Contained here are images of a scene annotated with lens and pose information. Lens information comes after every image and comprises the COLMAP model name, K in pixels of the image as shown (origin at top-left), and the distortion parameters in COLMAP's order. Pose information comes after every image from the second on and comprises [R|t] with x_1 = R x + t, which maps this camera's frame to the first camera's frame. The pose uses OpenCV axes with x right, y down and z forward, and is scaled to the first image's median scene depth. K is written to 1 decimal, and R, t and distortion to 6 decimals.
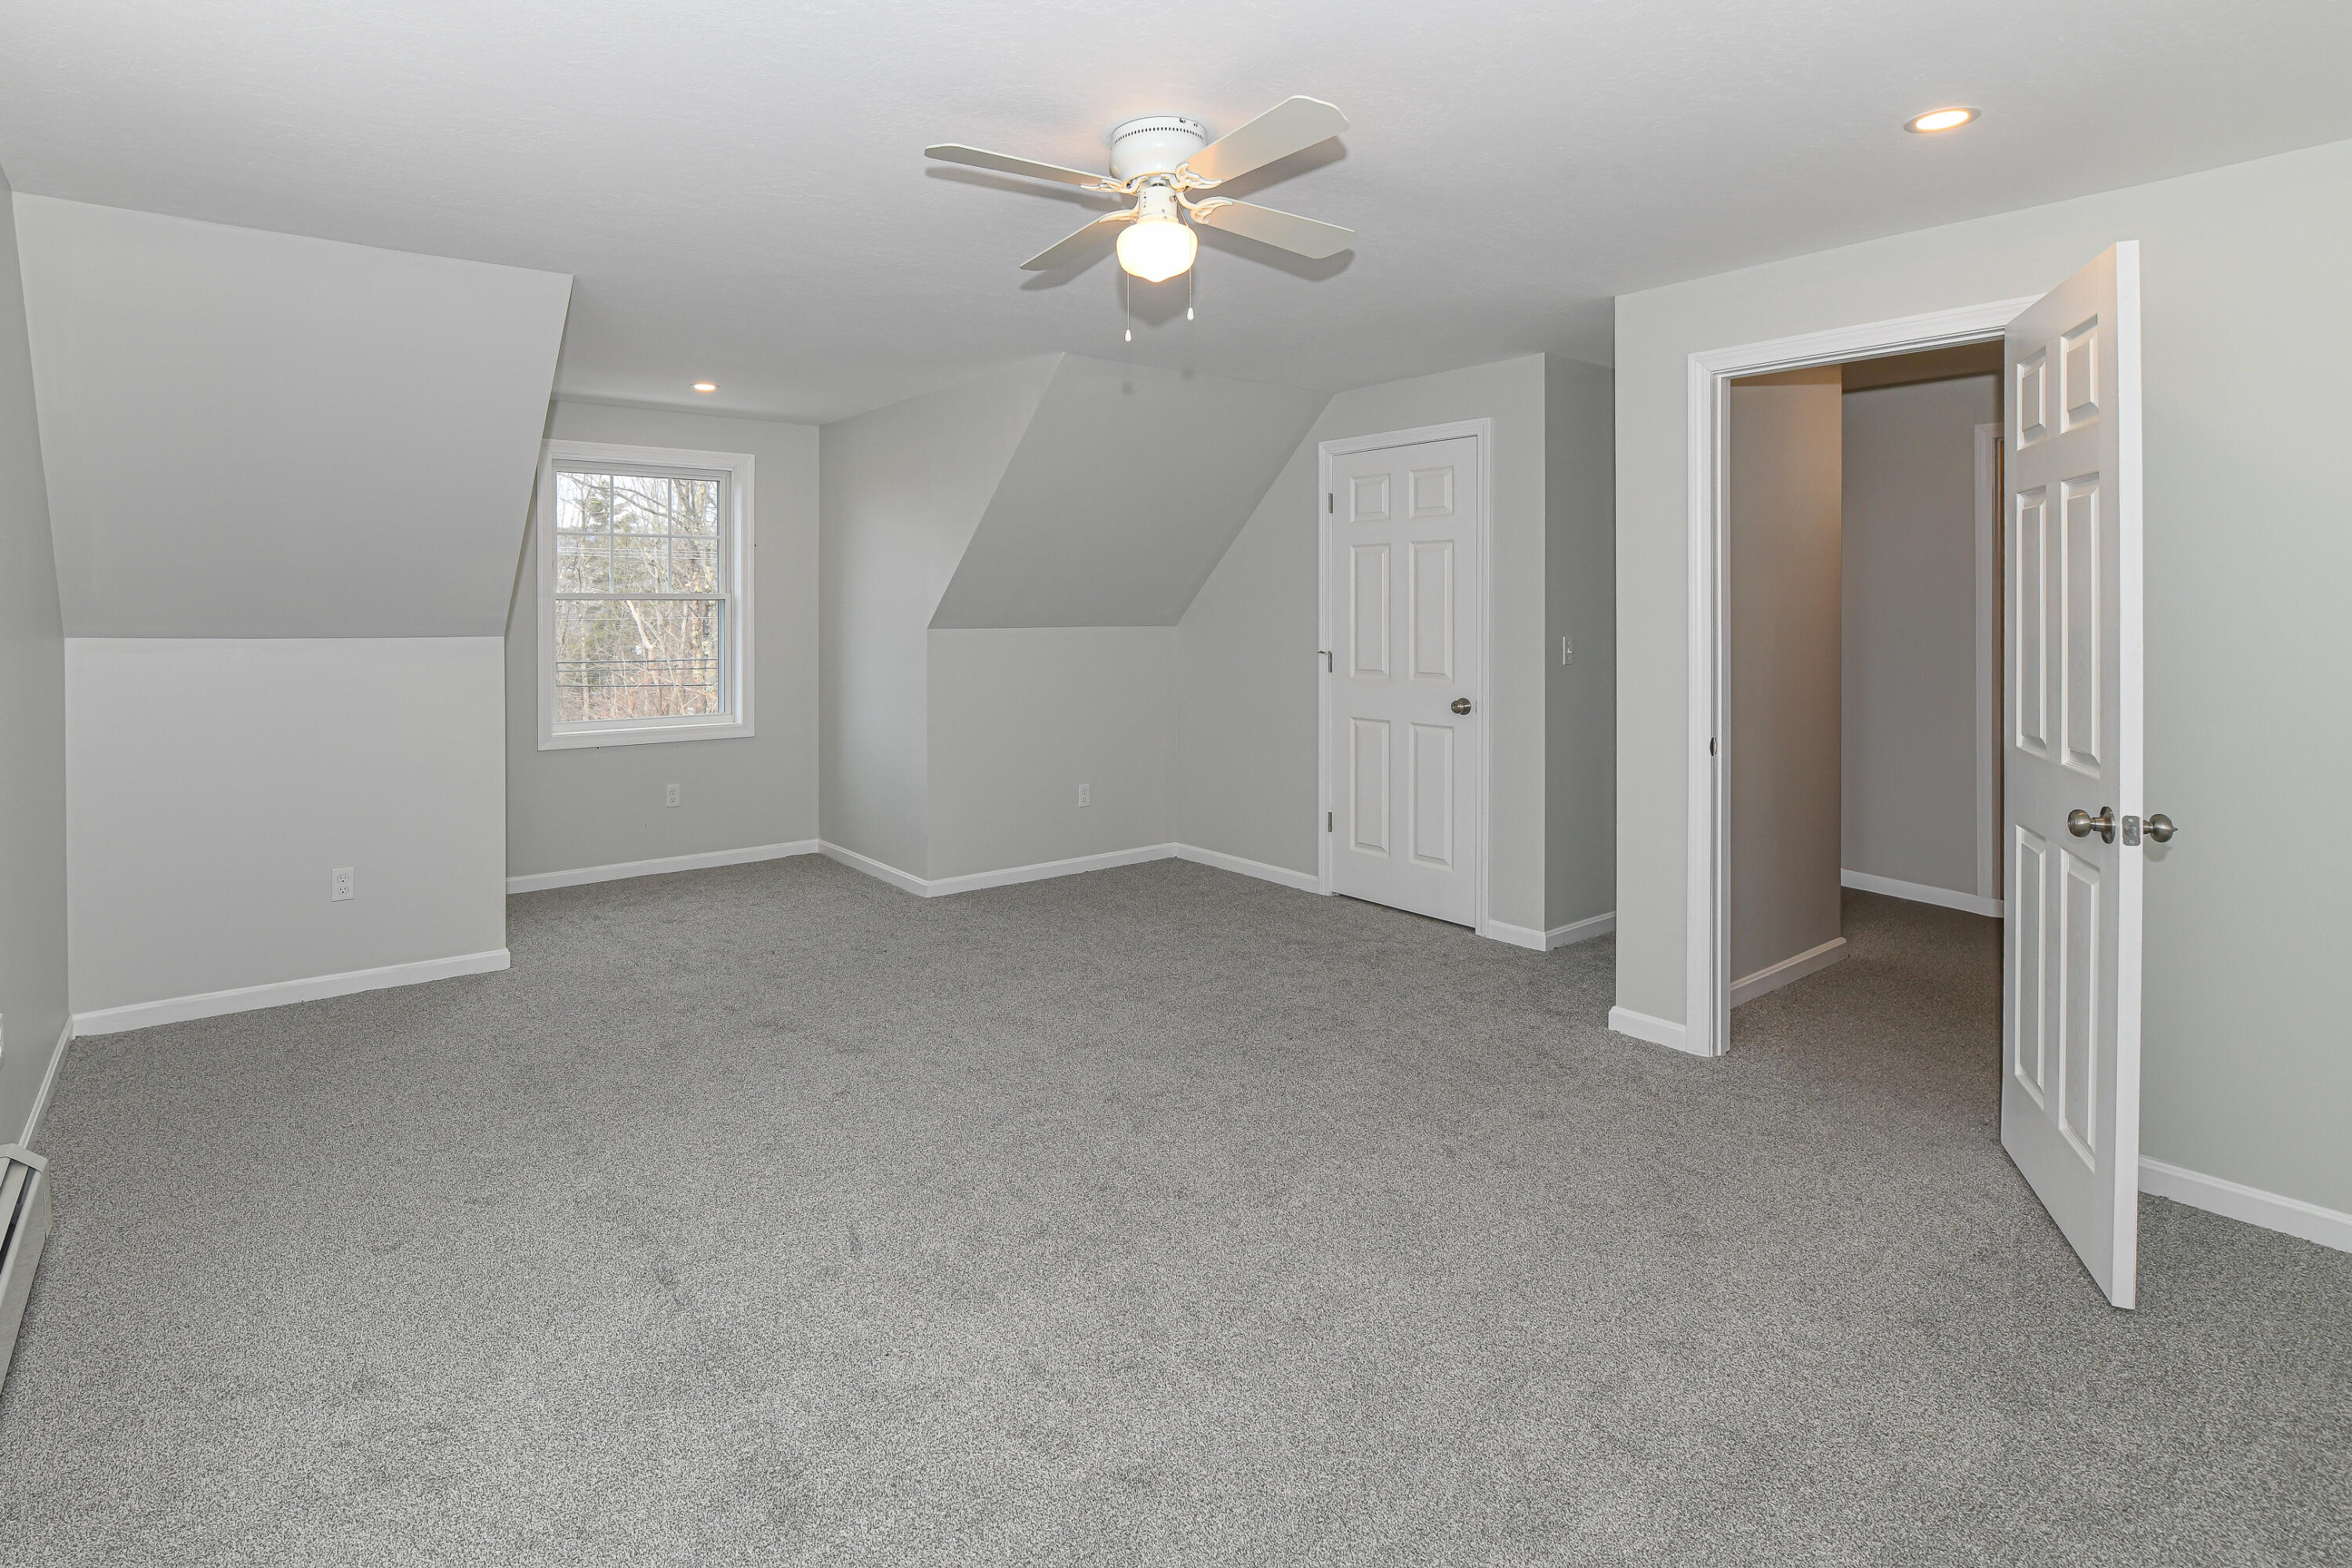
lens RADIAL K [[971.9, 0, 1170.5], [0, 971.9, 765.6], [0, 0, 1]] dist [0.012541, -0.000803]
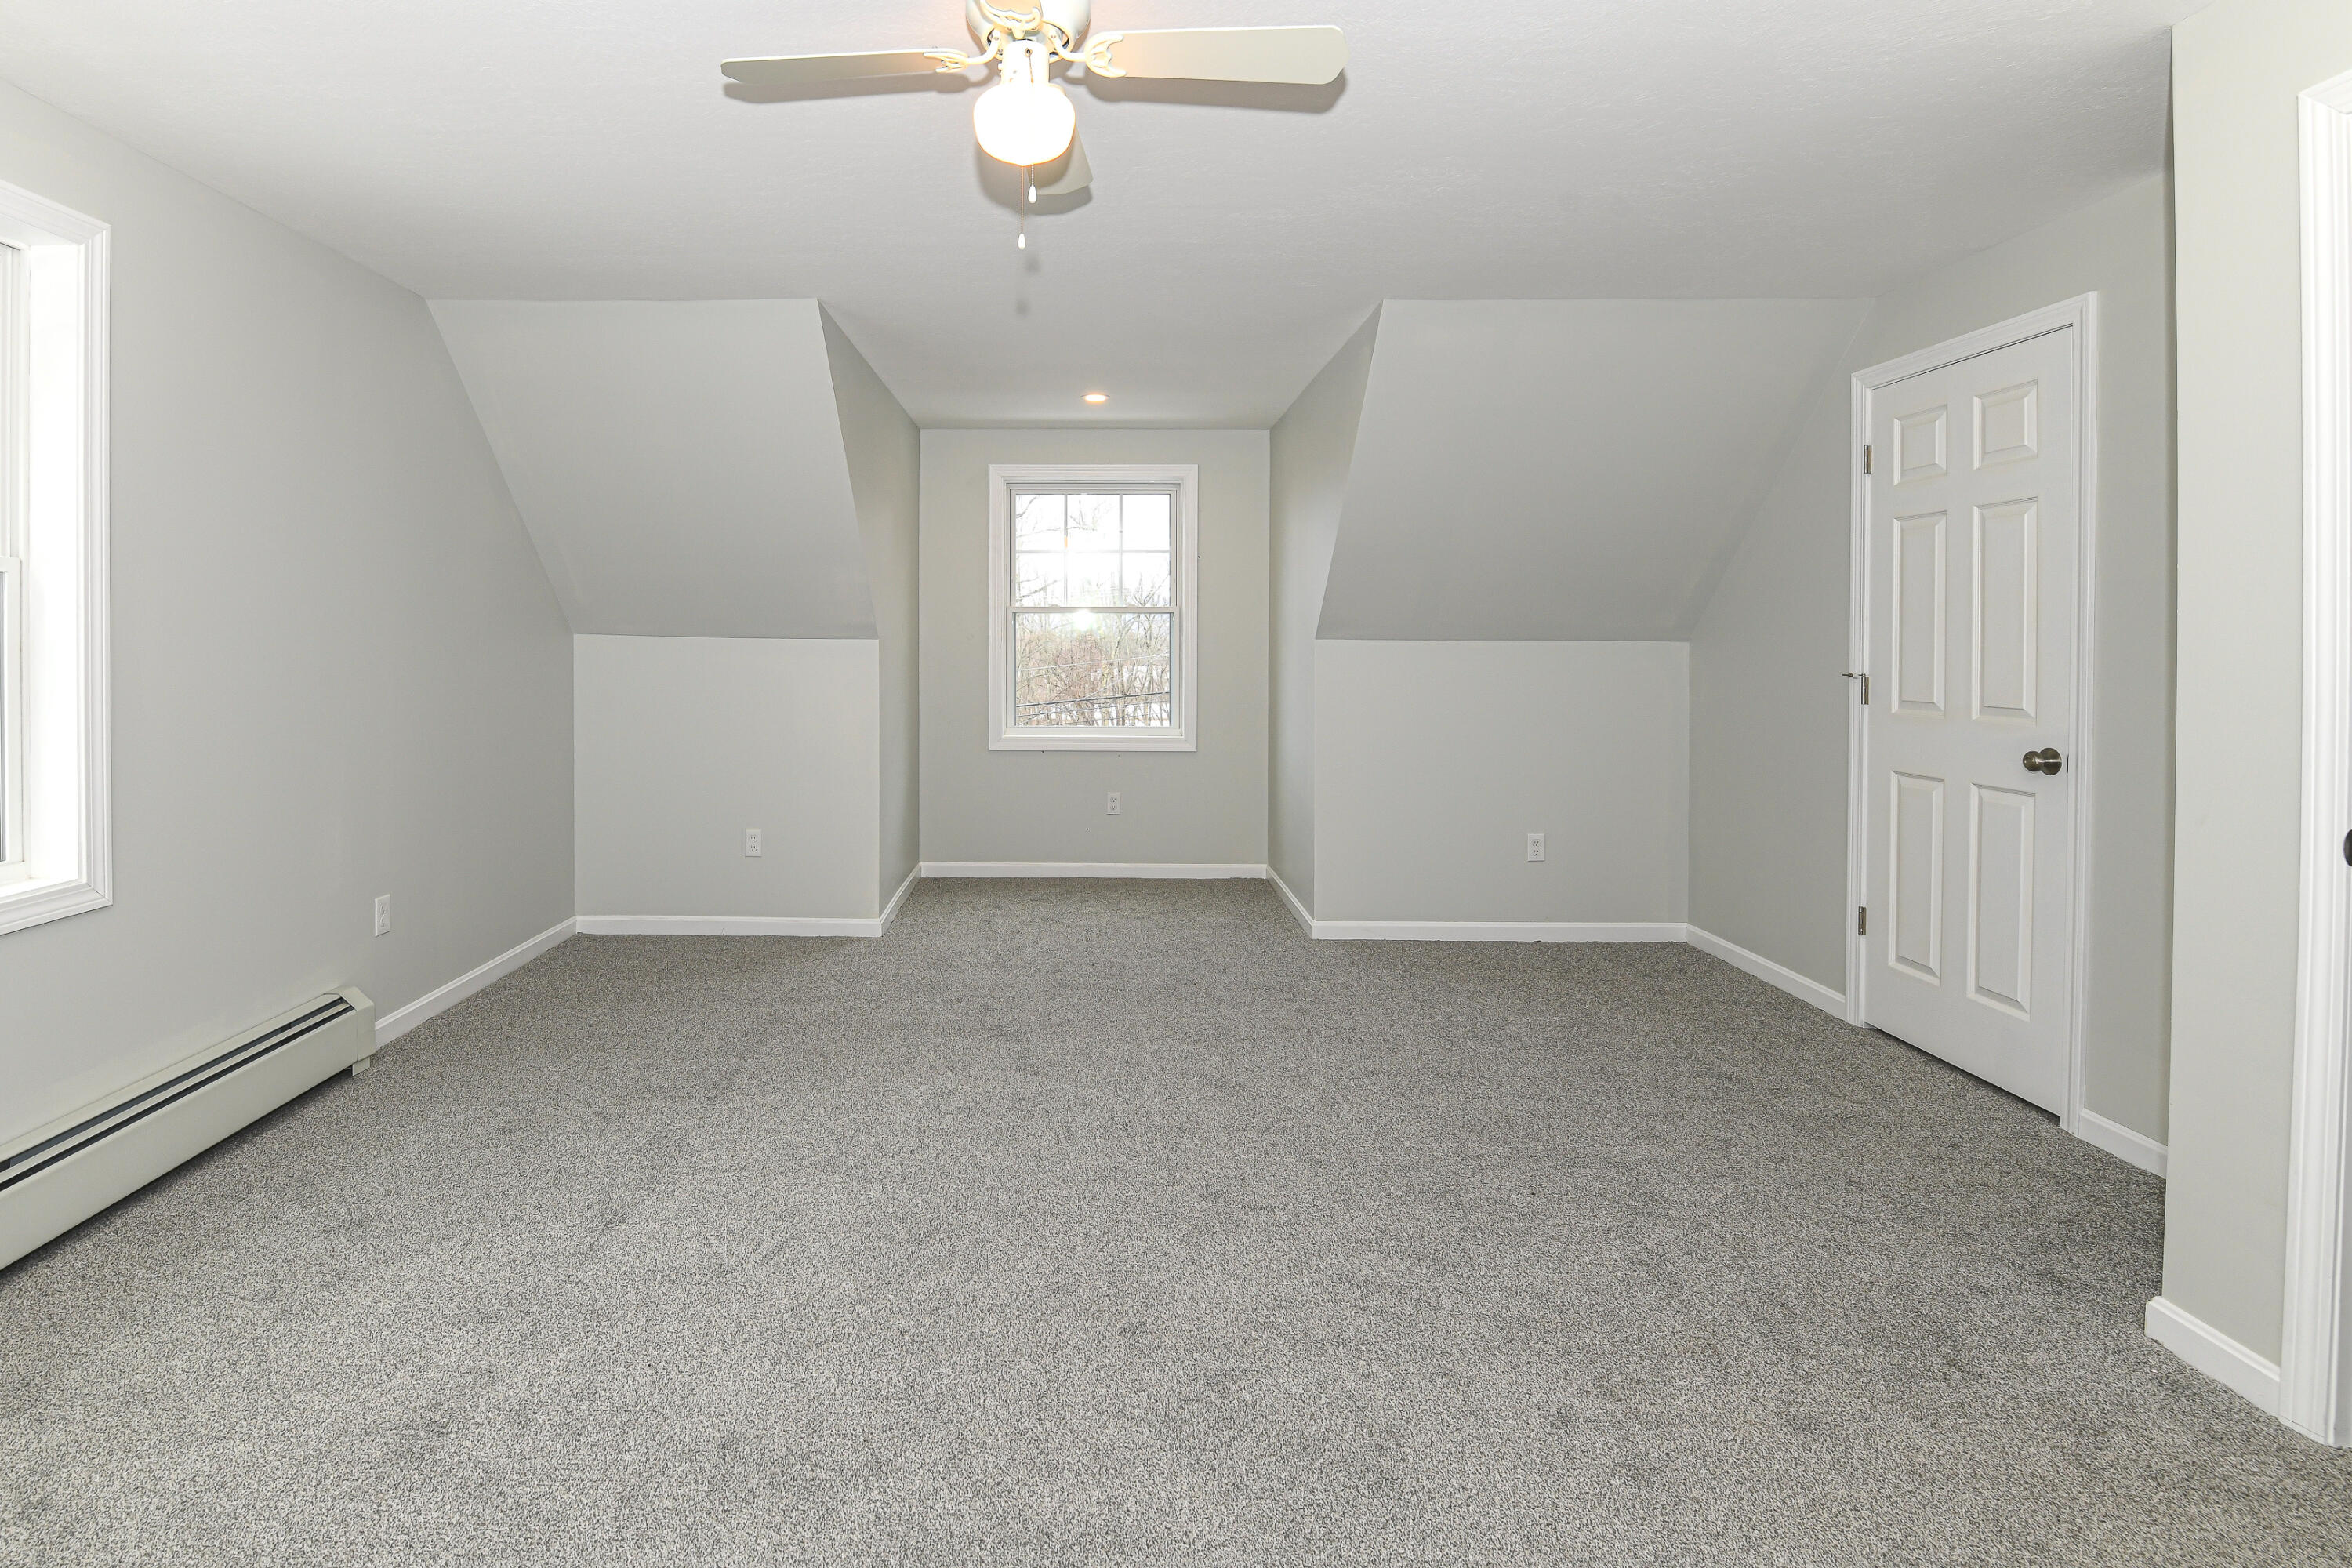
lens RADIAL K [[1064.3, 0, 1173.9], [0, 1064.3, 794.0], [0, 0, 1]] dist [-0.000498, -0.002565]
pose [[0.839963, 0.079653, -0.536765, 0.177499], [-0.085365, 0.996248, 0.014252, -0.001224], [0.535887, 0.033850, 0.843611, 0.106881]]
